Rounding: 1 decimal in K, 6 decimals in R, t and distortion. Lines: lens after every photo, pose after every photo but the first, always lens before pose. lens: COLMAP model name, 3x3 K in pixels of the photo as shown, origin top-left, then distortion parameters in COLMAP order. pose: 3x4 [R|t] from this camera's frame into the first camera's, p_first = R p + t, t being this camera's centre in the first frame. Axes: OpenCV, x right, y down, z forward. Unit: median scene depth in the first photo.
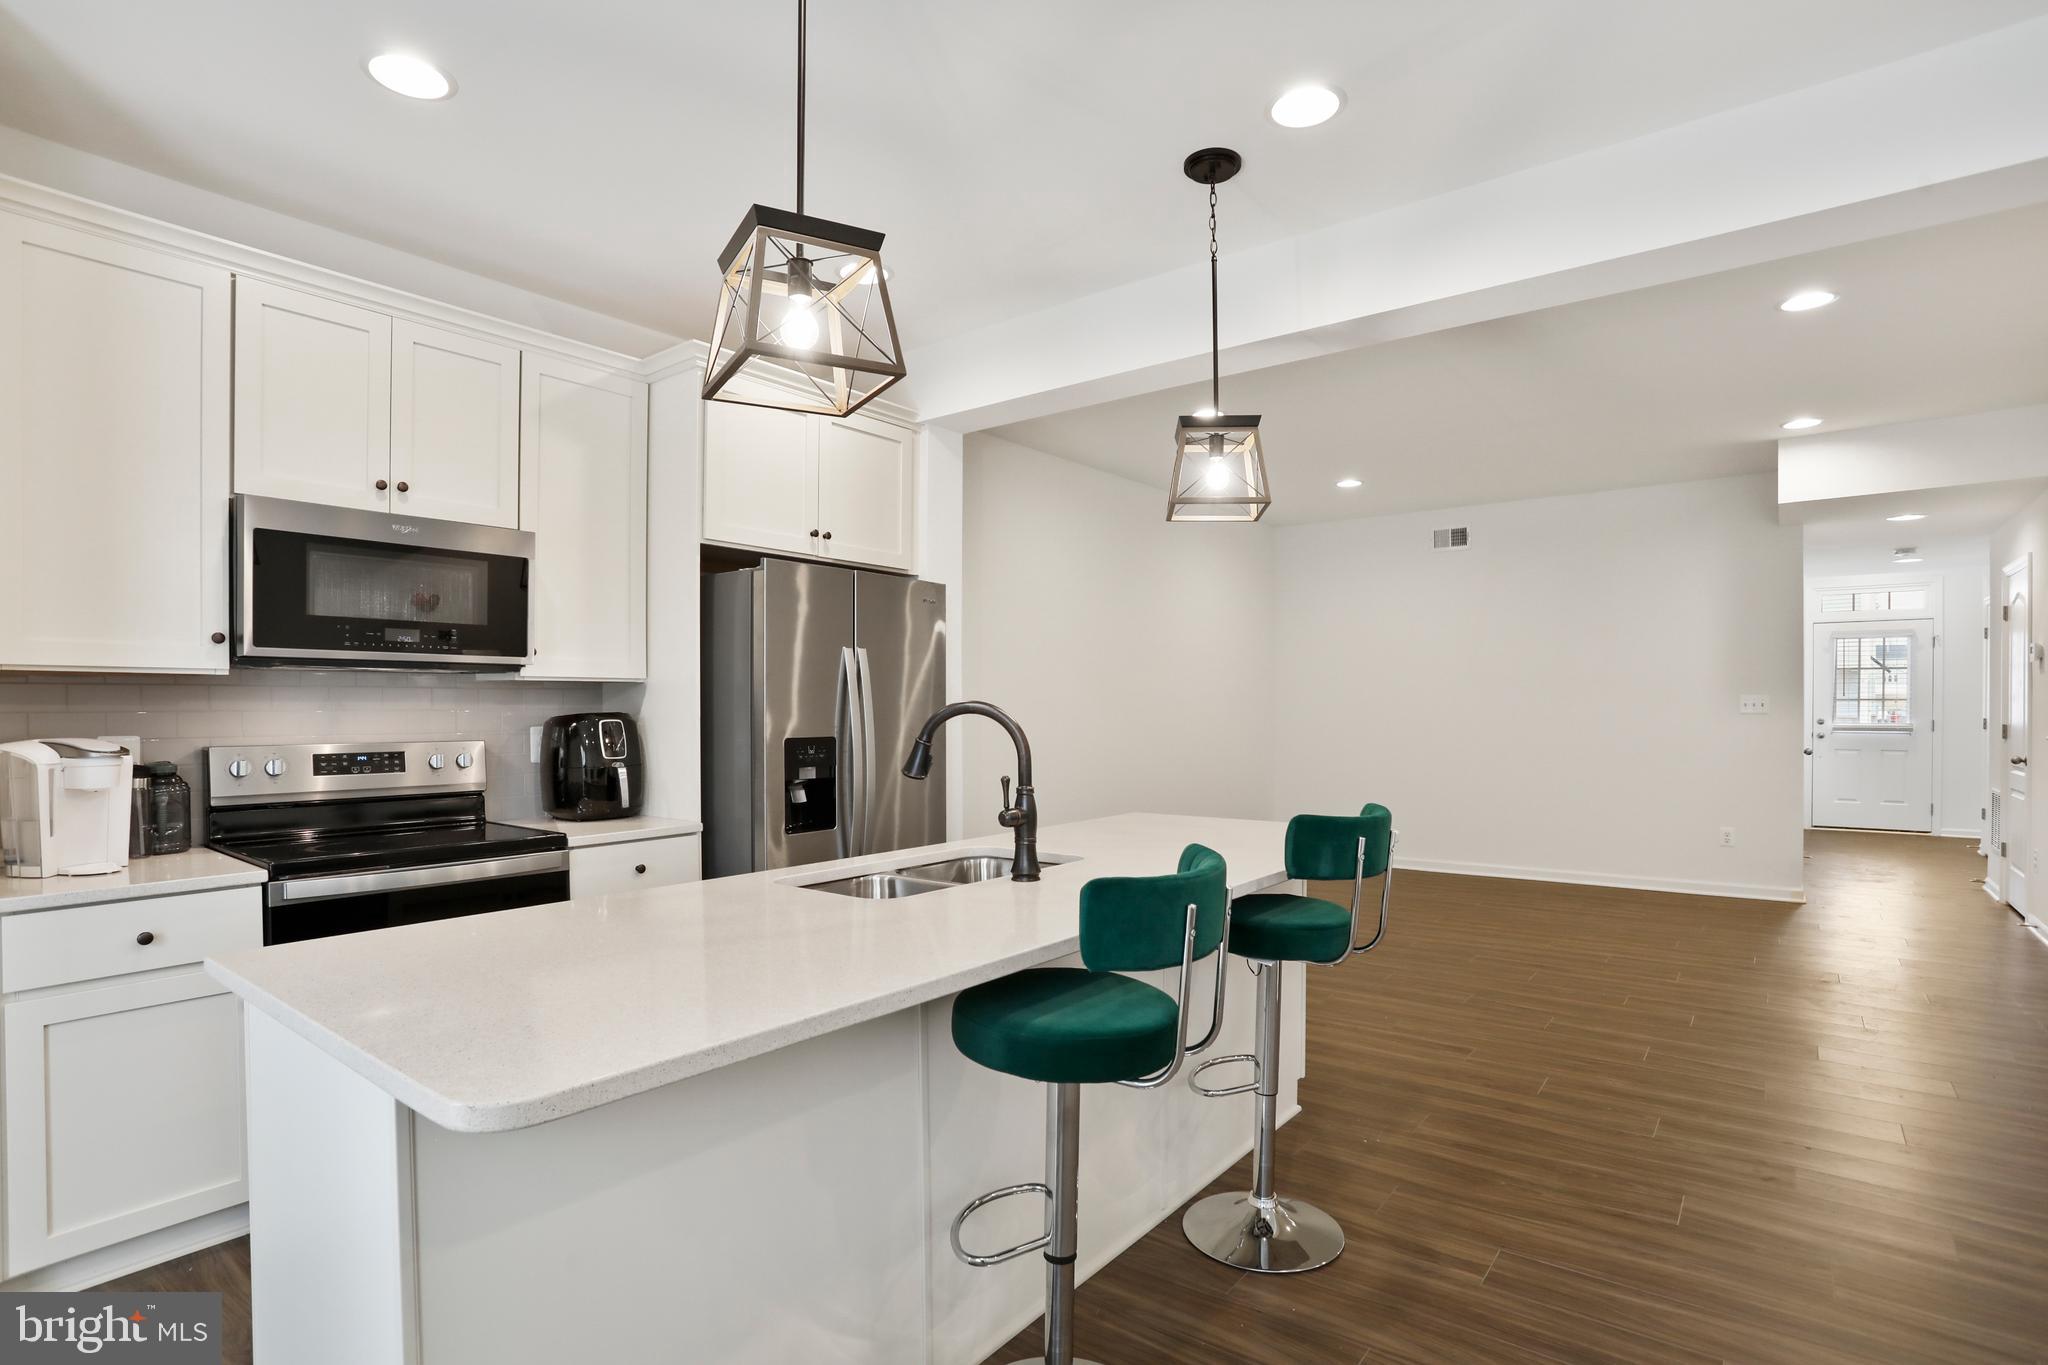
lens RADIAL K [[1007.8, 0, 1026.7], [0, 1007.8, 732.2], [0, 0, 1]] dist [-0.053866, 0.028912]
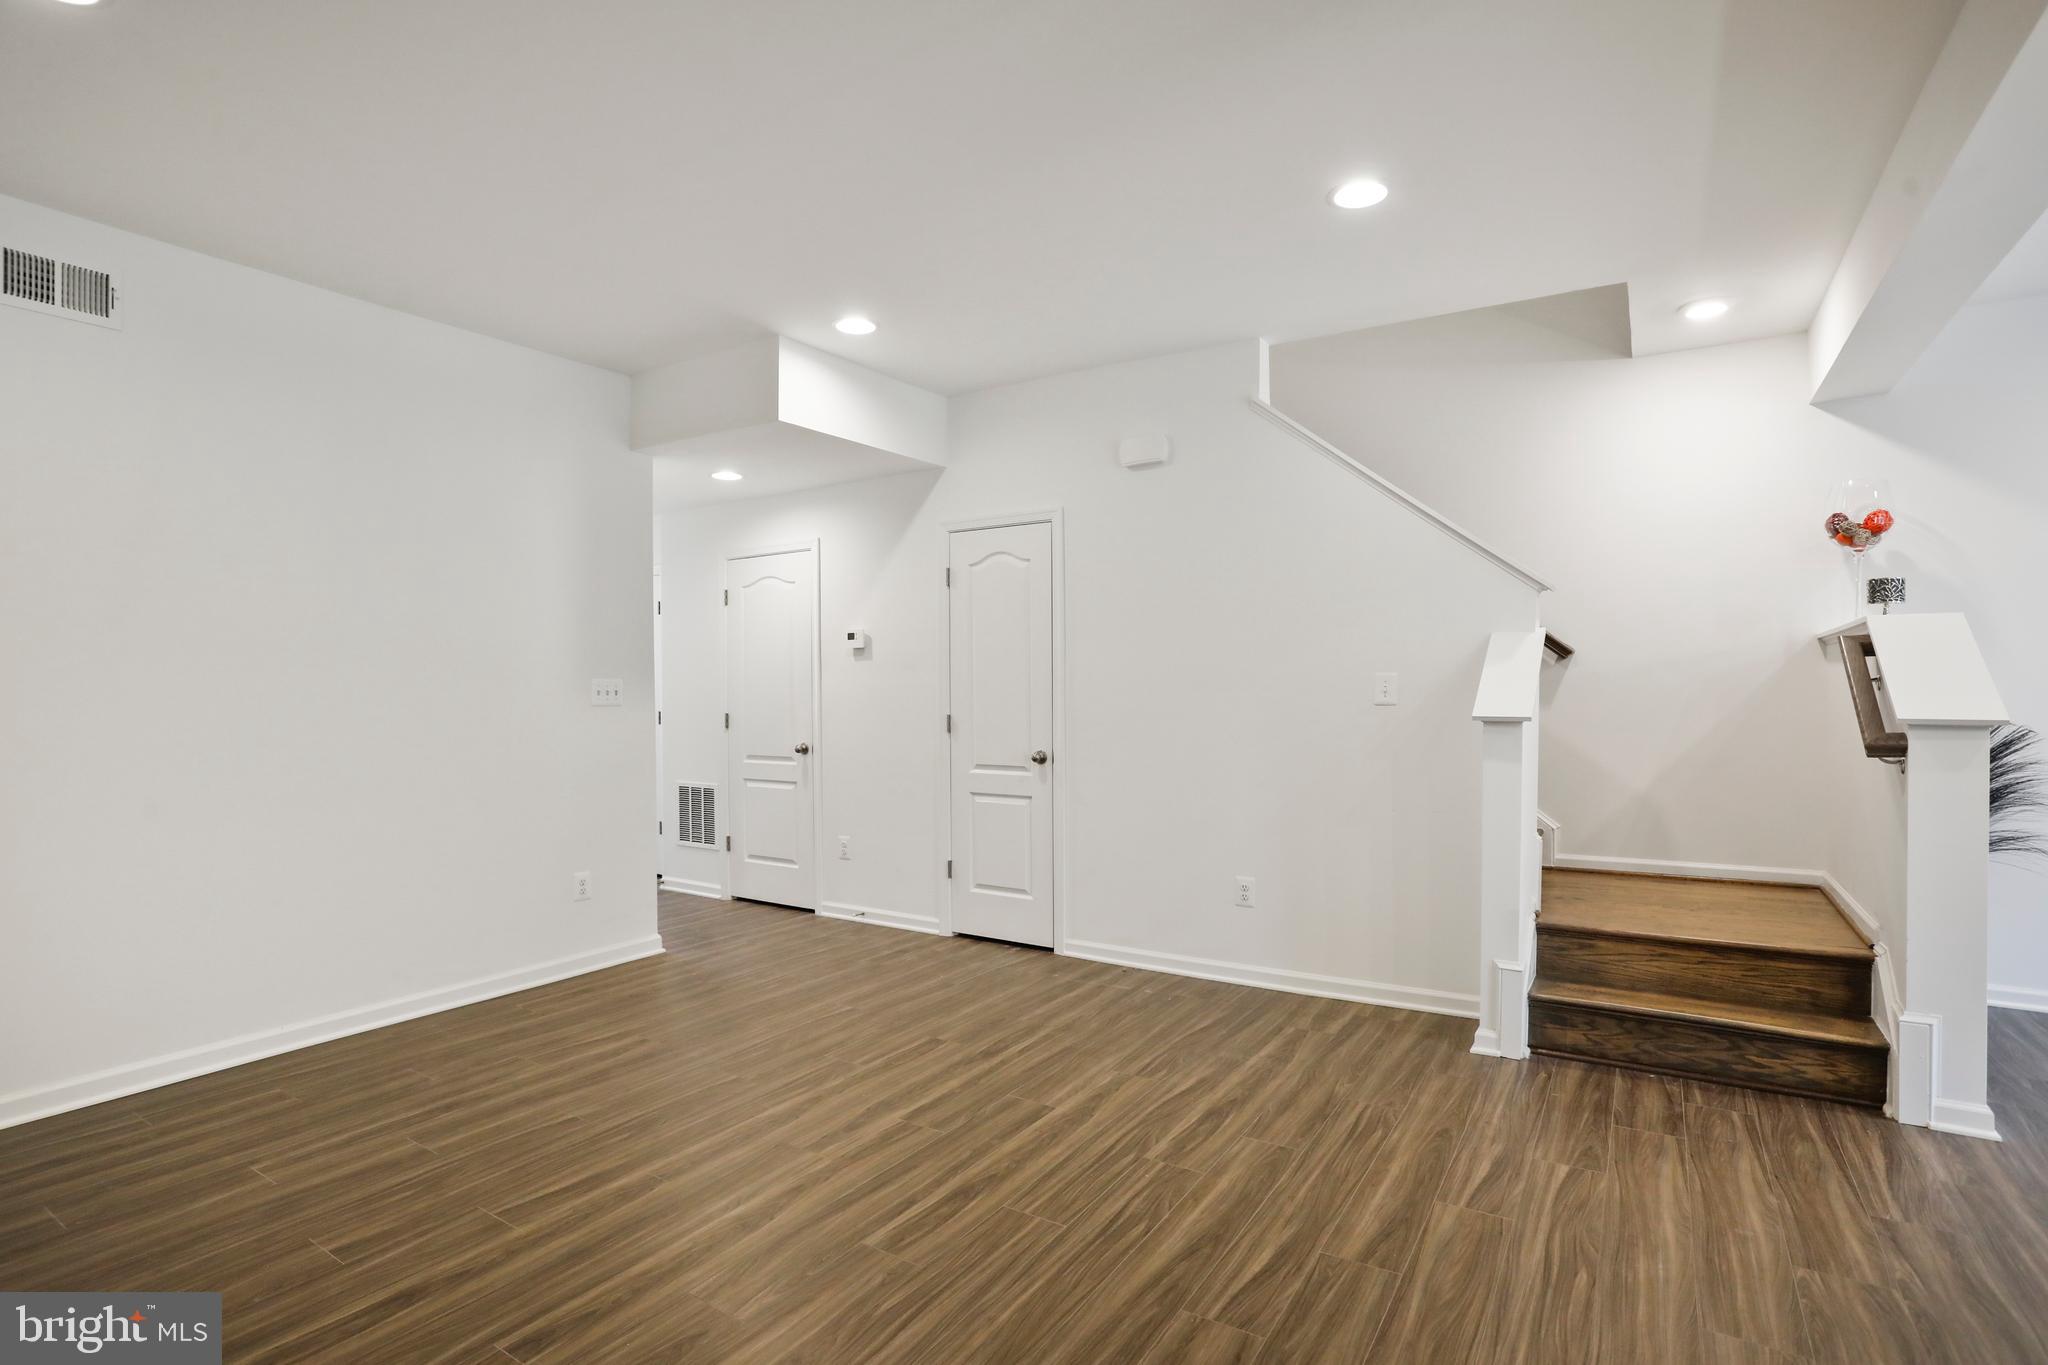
lens RADIAL K [[1003.0, 0, 1024.0], [0, 1003.0, 682.5], [0, 0, 1]] dist [-0.053988, 0.022011]
pose [[-0.089181, 0.009719, 0.995968, -0.002253], [0.035749, 0.999339, -0.006551, -0.041318], [-0.995374, 0.035021, -0.089470, 1.622368]]
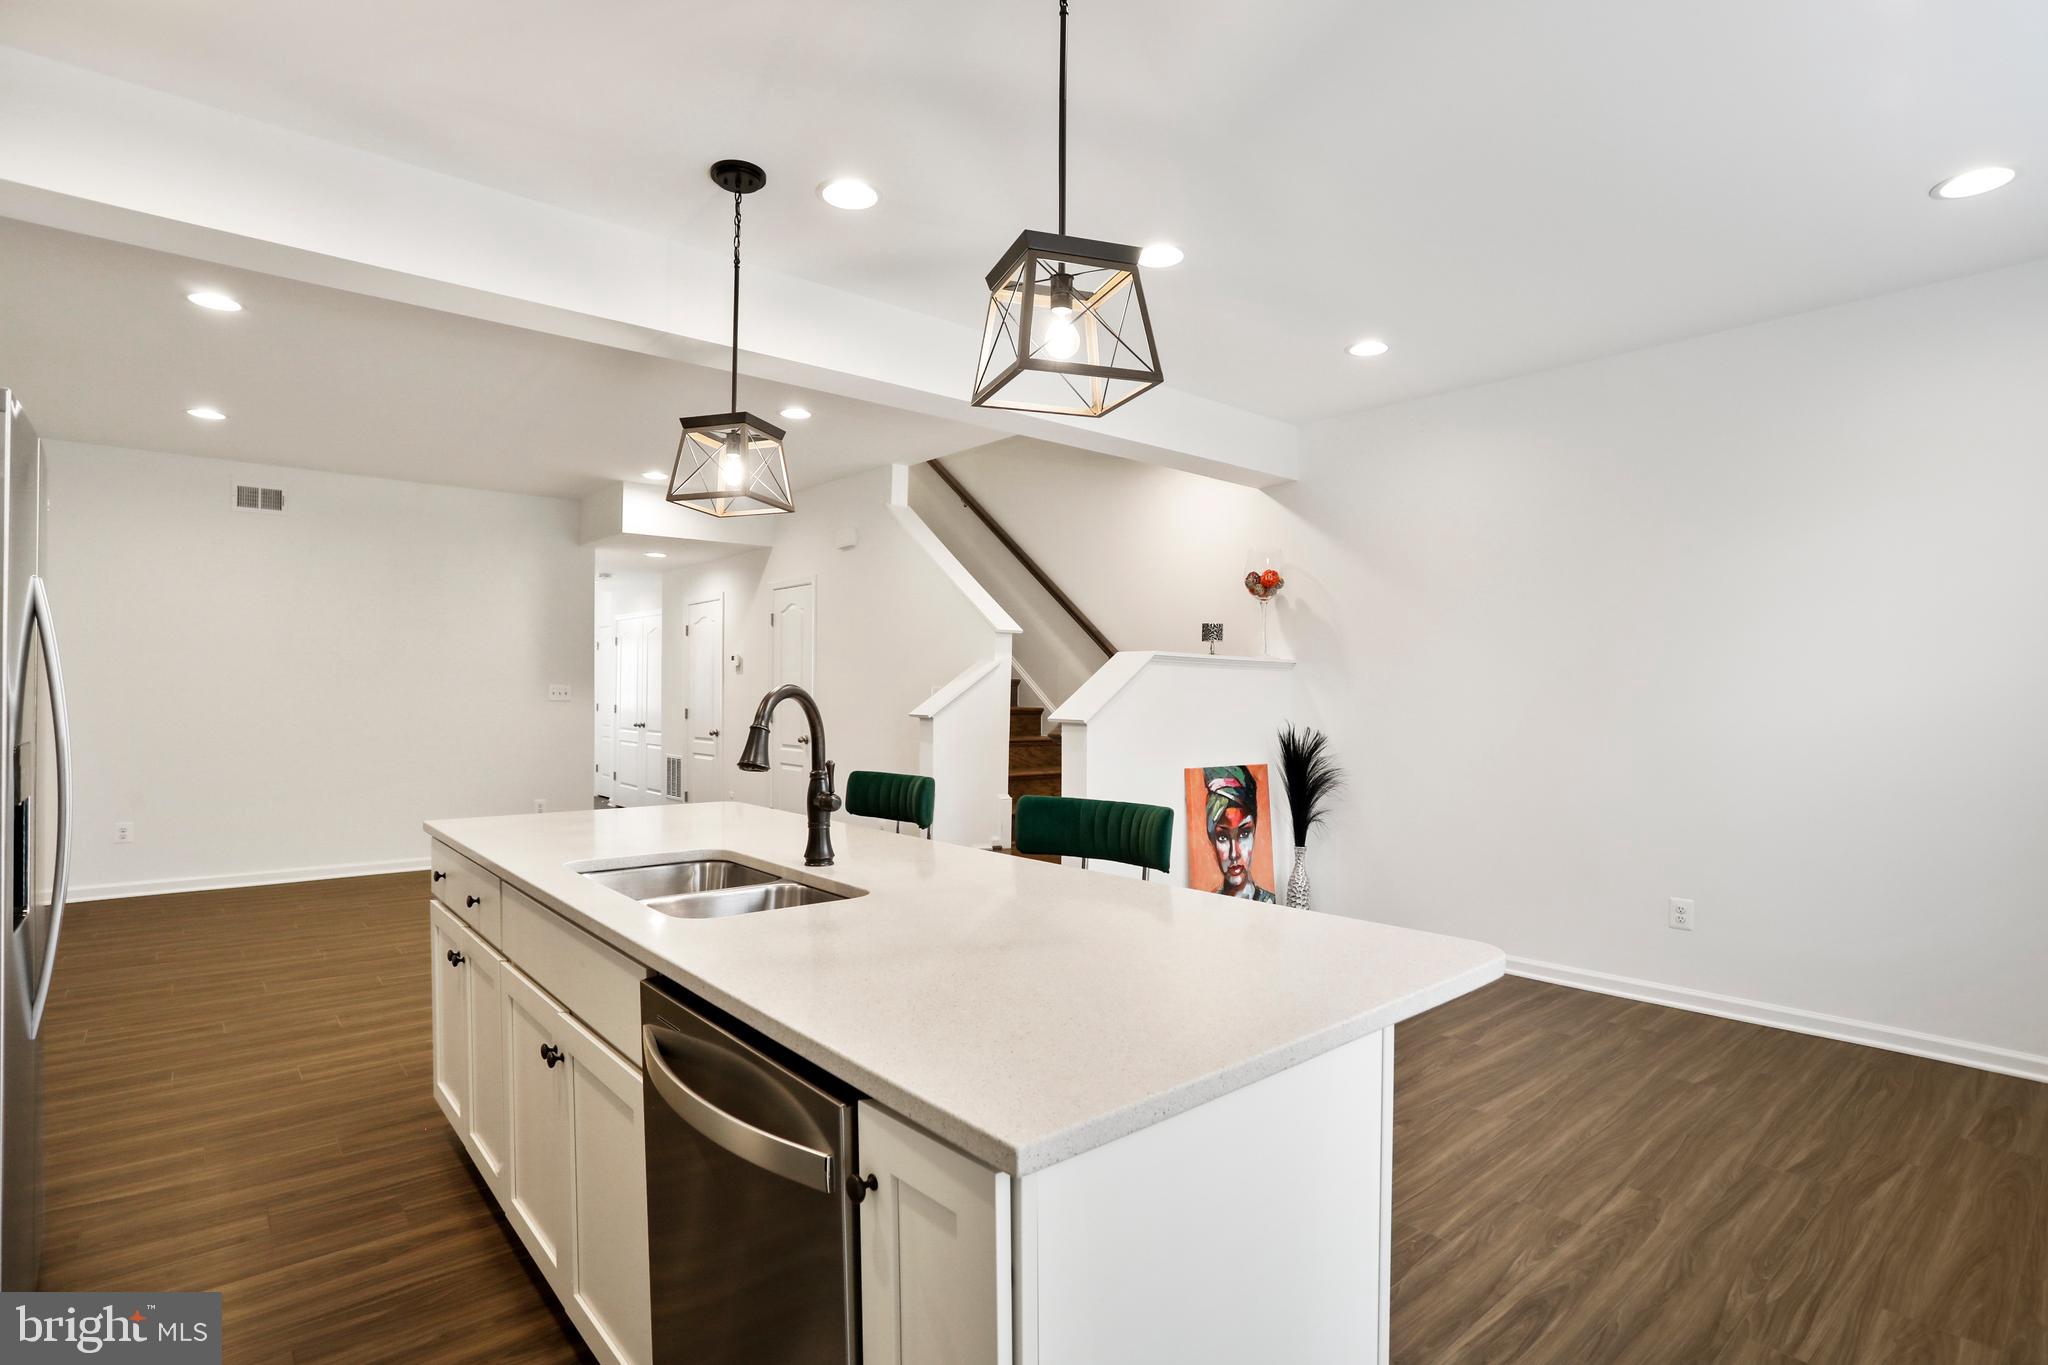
lens RADIAL K [[1025.1, 0, 1024.0], [0, 1025.1, 682.5], [0, 0, 1]] dist [-0.058386, 0.025087]
pose [[0.195966, 0.015733, 0.980484, -0.726814], [0.021345, 0.999566, -0.020305, -0.008786], [-0.980378, 0.024908, 0.195545, 0.462109]]
